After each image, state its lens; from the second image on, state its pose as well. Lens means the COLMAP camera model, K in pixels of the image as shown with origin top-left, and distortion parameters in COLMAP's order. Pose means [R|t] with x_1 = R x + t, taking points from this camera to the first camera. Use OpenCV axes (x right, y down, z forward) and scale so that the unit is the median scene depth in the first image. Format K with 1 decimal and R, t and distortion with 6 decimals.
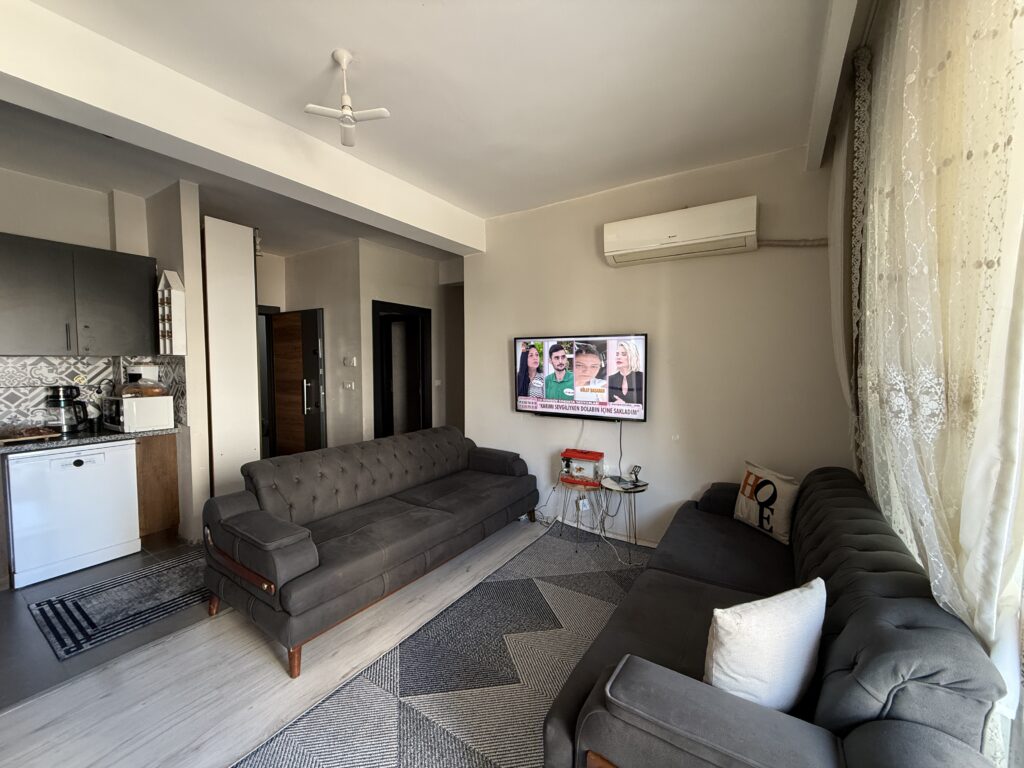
lens RADIAL K [[406.6, 0, 512.7], [0, 406.6, 383.1], [0, 0, 1]] dist [-0.002252, 0.000720]
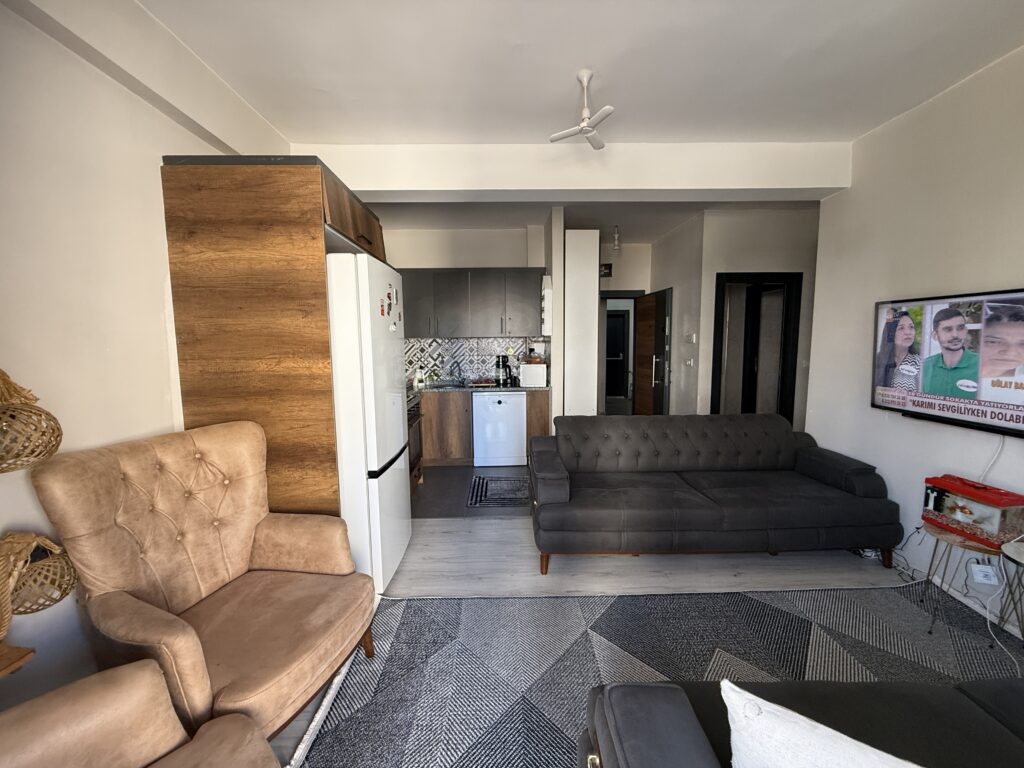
lens RADIAL K [[406.6, 0, 511.0], [0, 406.6, 382.9], [0, 0, 1]] dist [-0.002252, 0.000720]
pose [[0.562852, 0.080153, -0.822662, 0.269657], [-0.031900, 0.996652, 0.075279, -0.006621], [0.825942, -0.016128, 0.563524, 0.089717]]
